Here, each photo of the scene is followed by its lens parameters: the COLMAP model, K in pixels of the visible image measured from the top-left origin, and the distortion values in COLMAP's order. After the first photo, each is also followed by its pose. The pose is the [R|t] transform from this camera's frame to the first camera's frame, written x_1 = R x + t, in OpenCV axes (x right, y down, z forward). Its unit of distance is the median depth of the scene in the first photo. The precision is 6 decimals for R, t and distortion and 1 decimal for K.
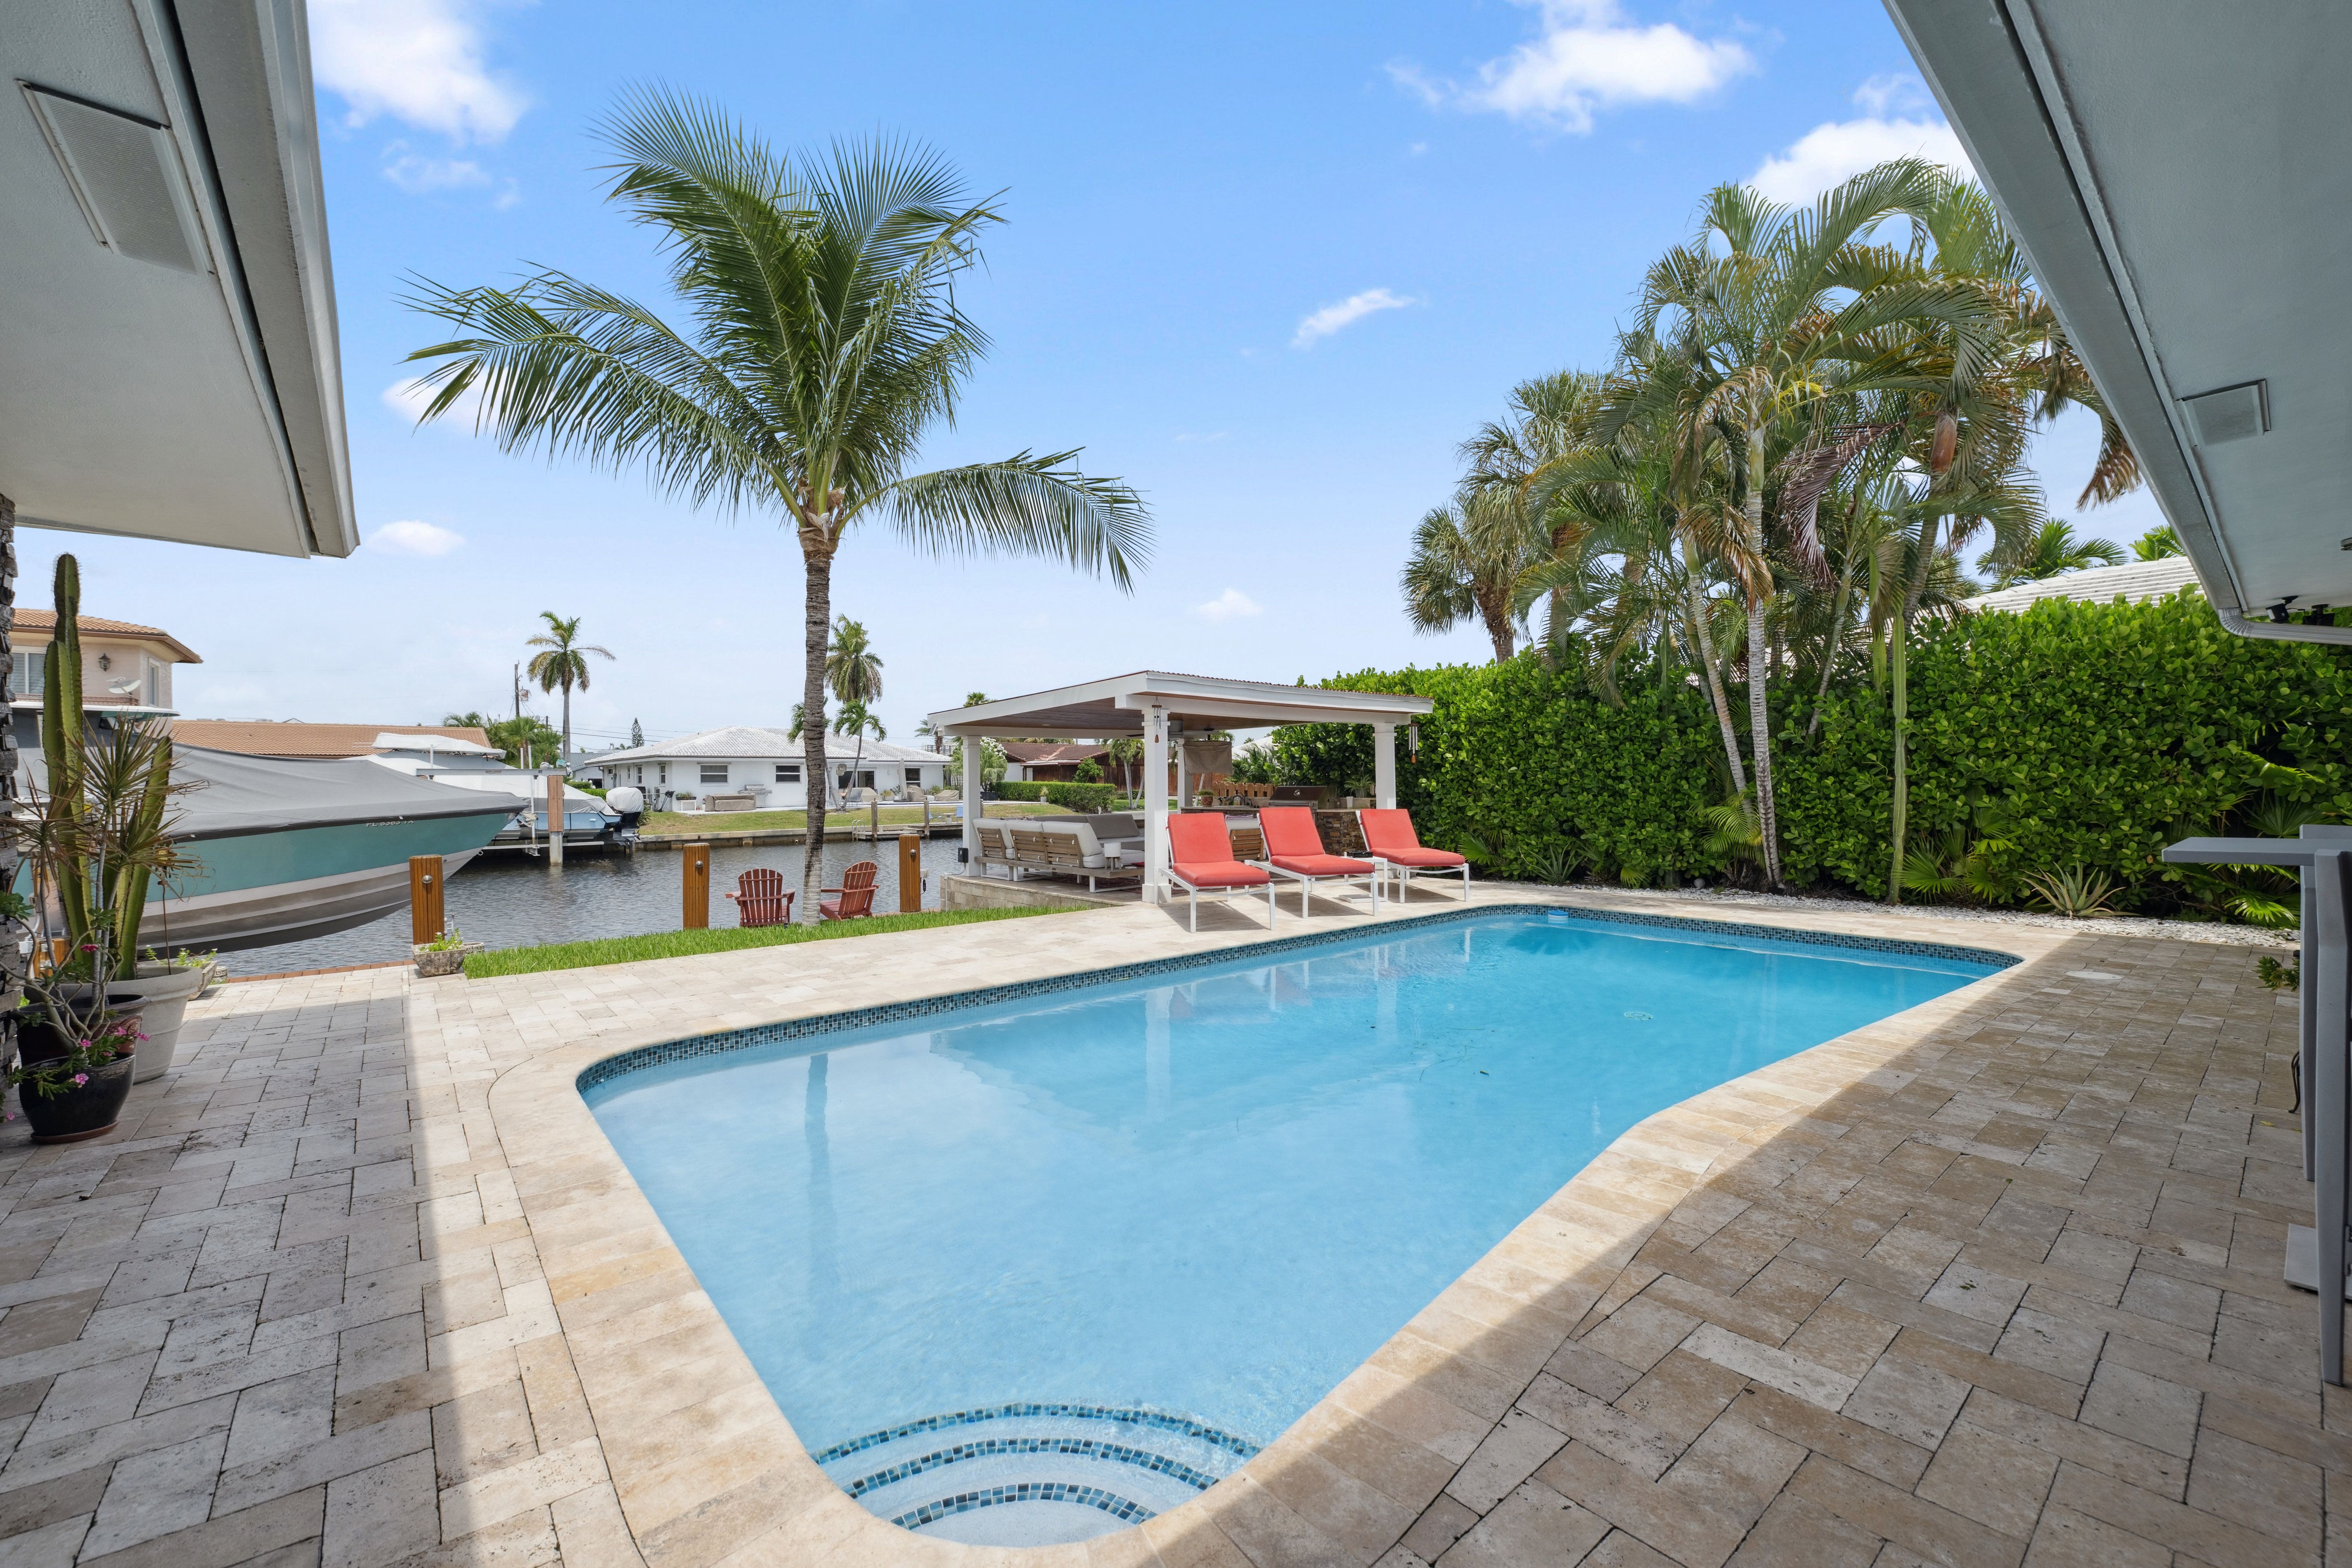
lens RADIAL K [[944.3, 0, 1183.5], [0, 944.3, 779.1], [0, 0, 1]] dist [0.002210, 0.000098]
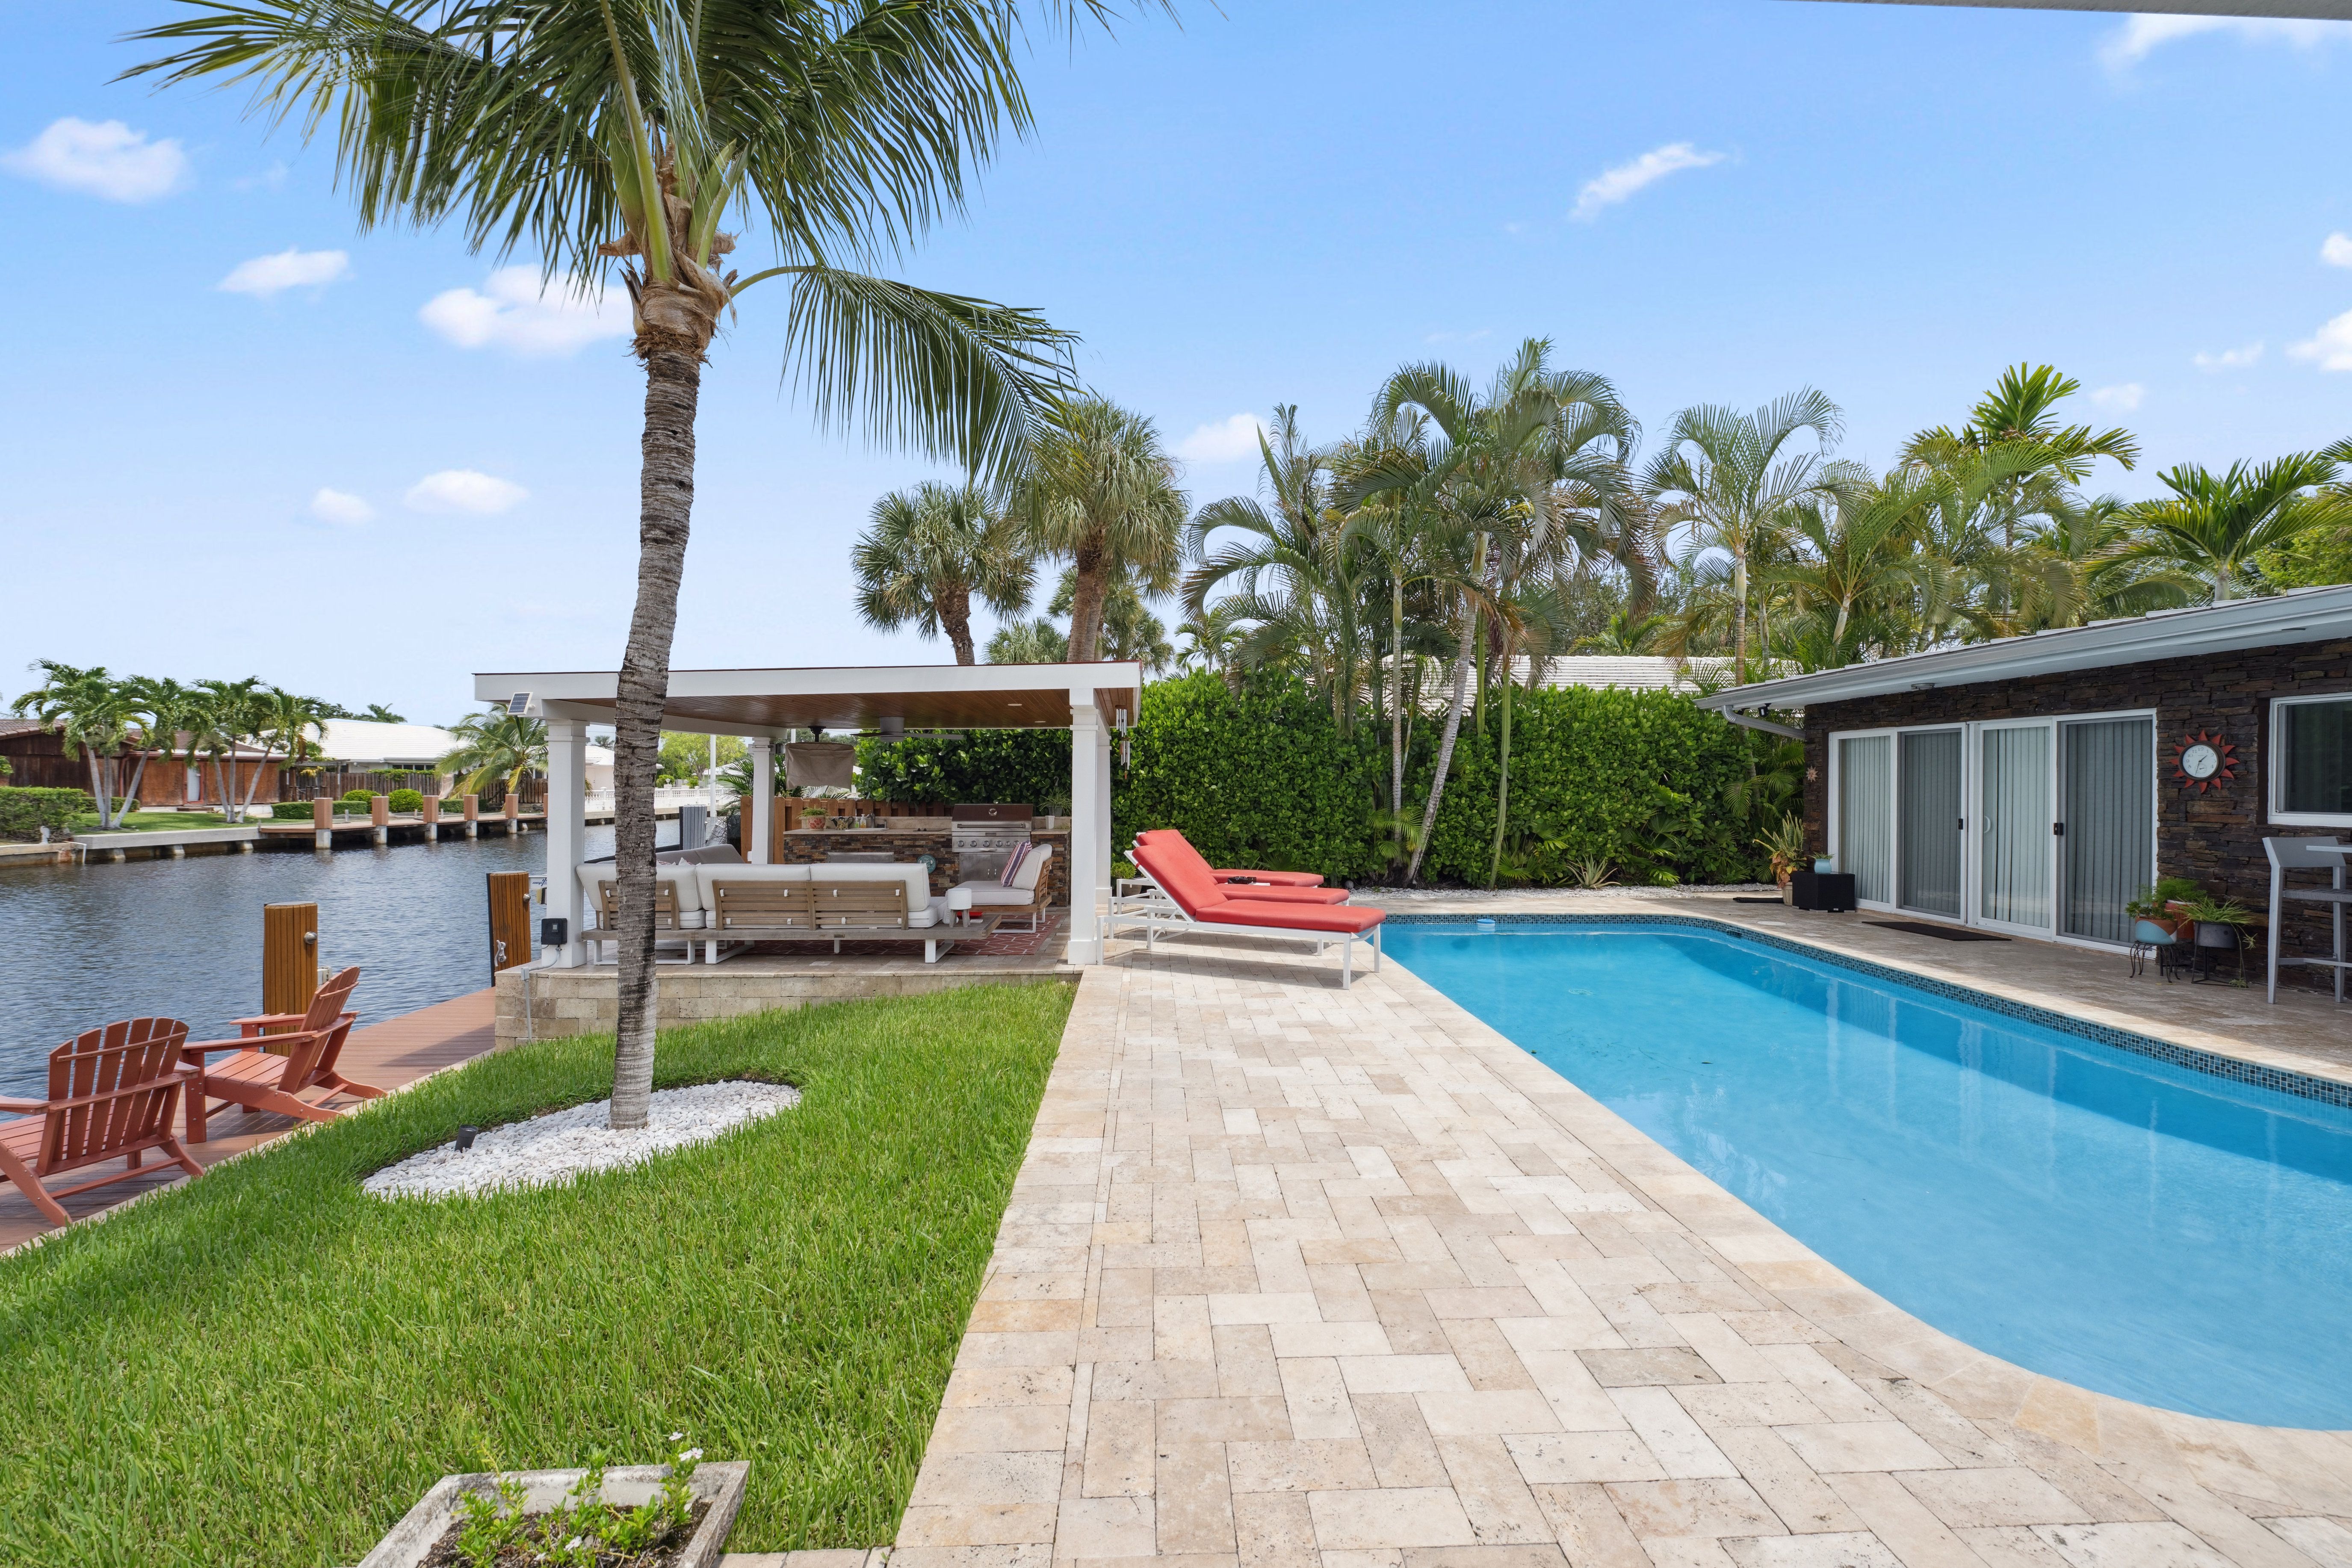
lens RADIAL K [[944.3, 0, 1178.6], [0, 944.3, 793.2], [0, 0, 1]] dist [0.002210, 0.000098]
pose [[0.614760, 0.000376, 0.788714, -0.533805], [-0.010937, 0.999908, 0.008048, -0.012789], [-0.788639, -0.013573, 0.614707, 0.429300]]
